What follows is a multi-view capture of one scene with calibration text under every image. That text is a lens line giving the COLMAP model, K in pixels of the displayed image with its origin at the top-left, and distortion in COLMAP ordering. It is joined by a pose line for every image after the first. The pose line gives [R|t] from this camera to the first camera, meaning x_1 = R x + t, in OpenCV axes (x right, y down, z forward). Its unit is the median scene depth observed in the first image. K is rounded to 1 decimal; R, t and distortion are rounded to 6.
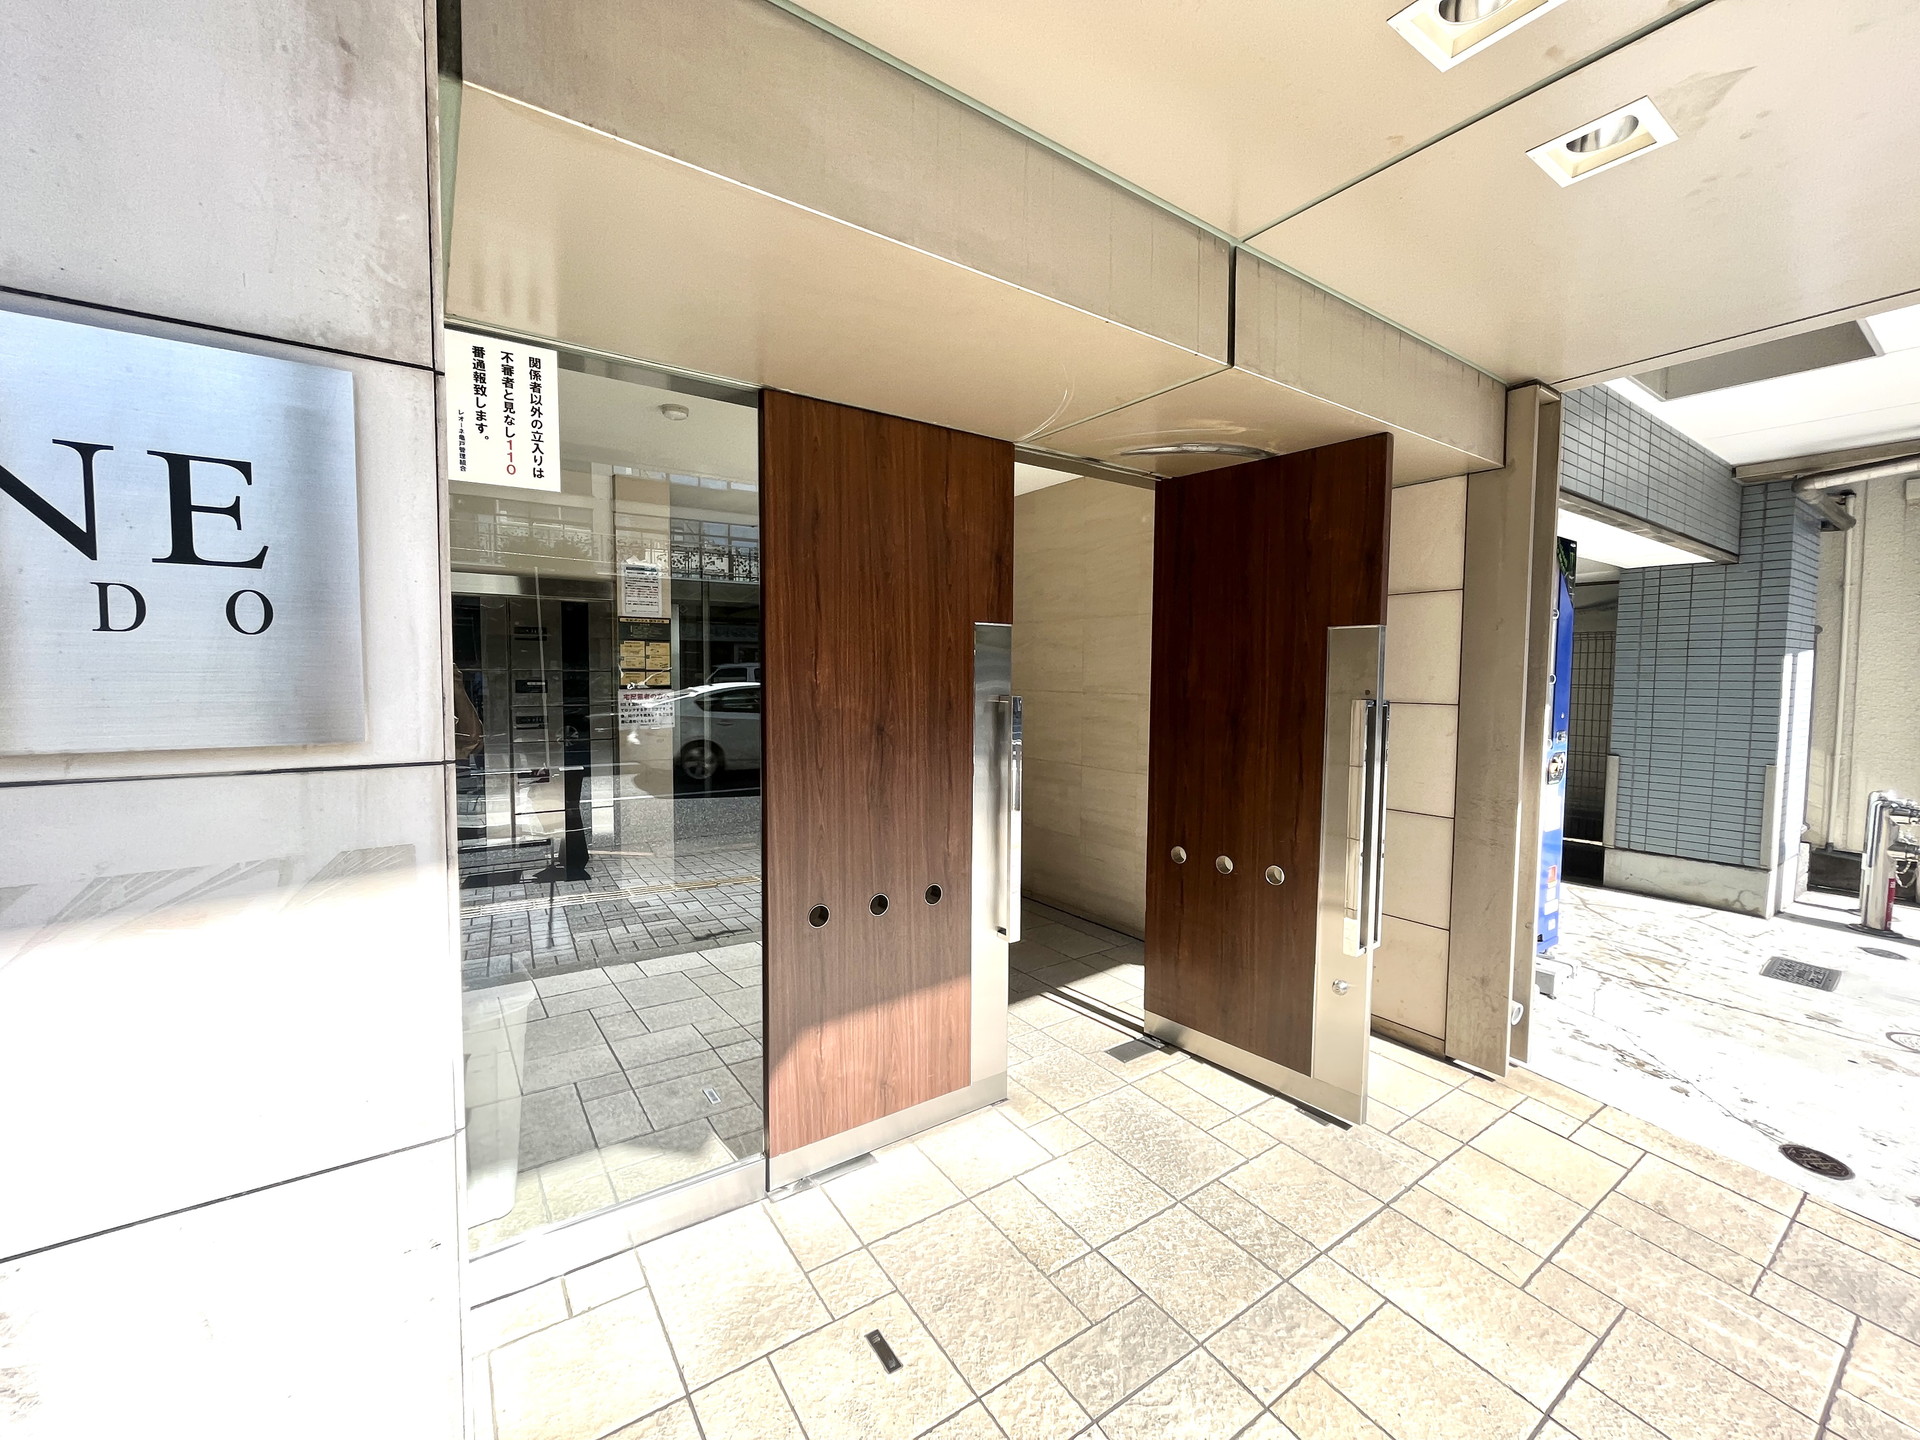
lens RADIAL K [[769.8, 0, 960.1], [0, 769.8, 715.2], [0, 0, 1]] dist [0.000085, -0.000111]
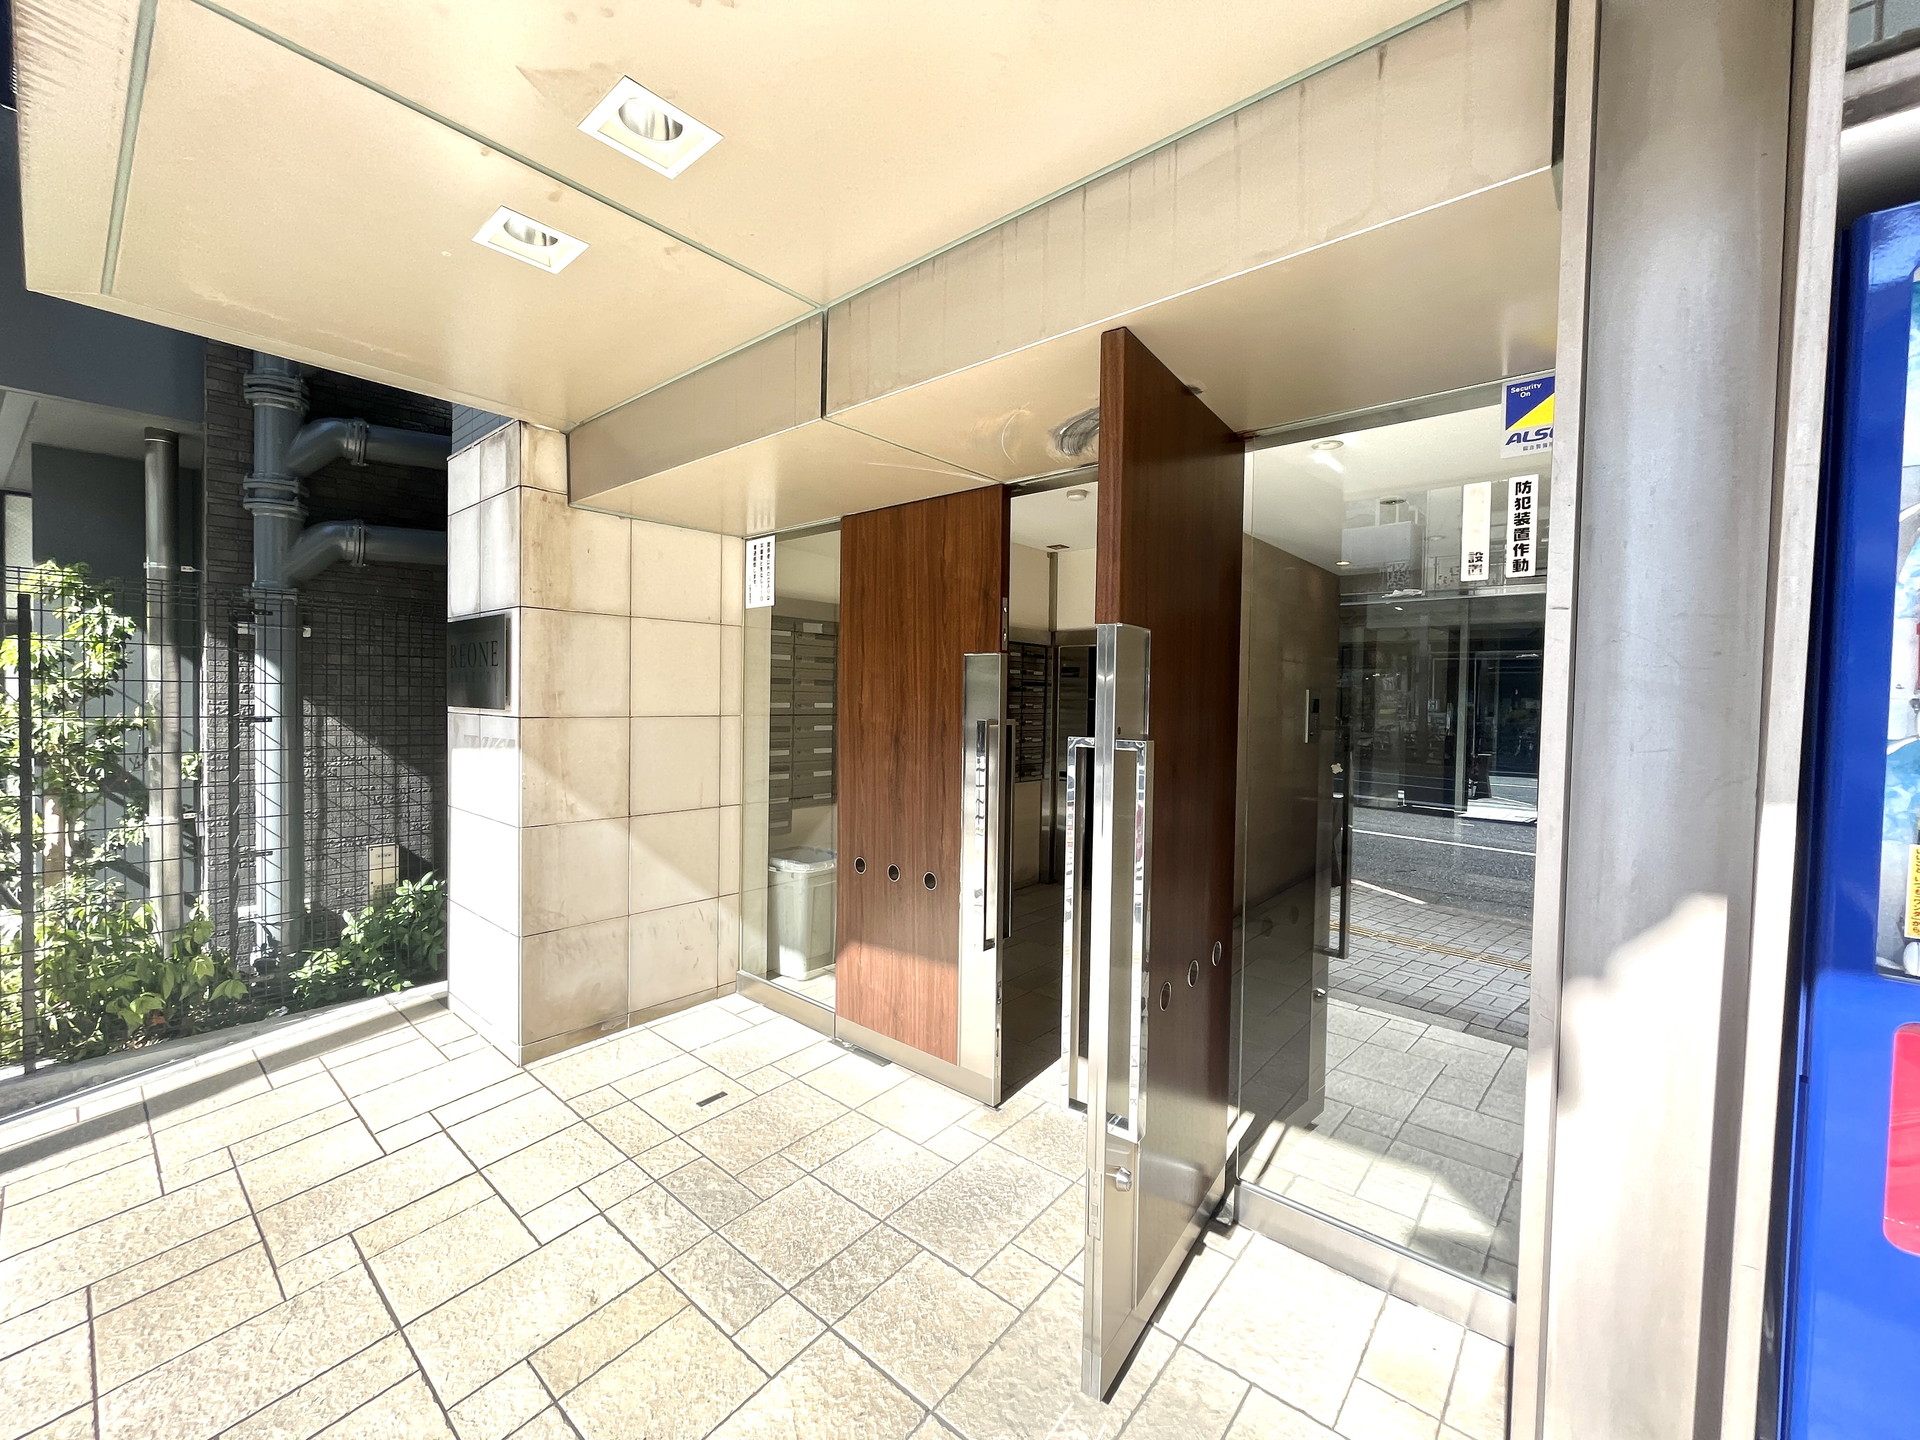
lens RADIAL K [[769.8, 0, 958.9], [0, 769.8, 717.6], [0, 0, 1]] dist [0.000085, -0.000111]
pose [[0.261279, 0.023740, -0.964971, 1.302345], [-0.070792, 0.997477, 0.005372, -0.037068], [0.962664, 0.066909, 0.262300, 0.813950]]
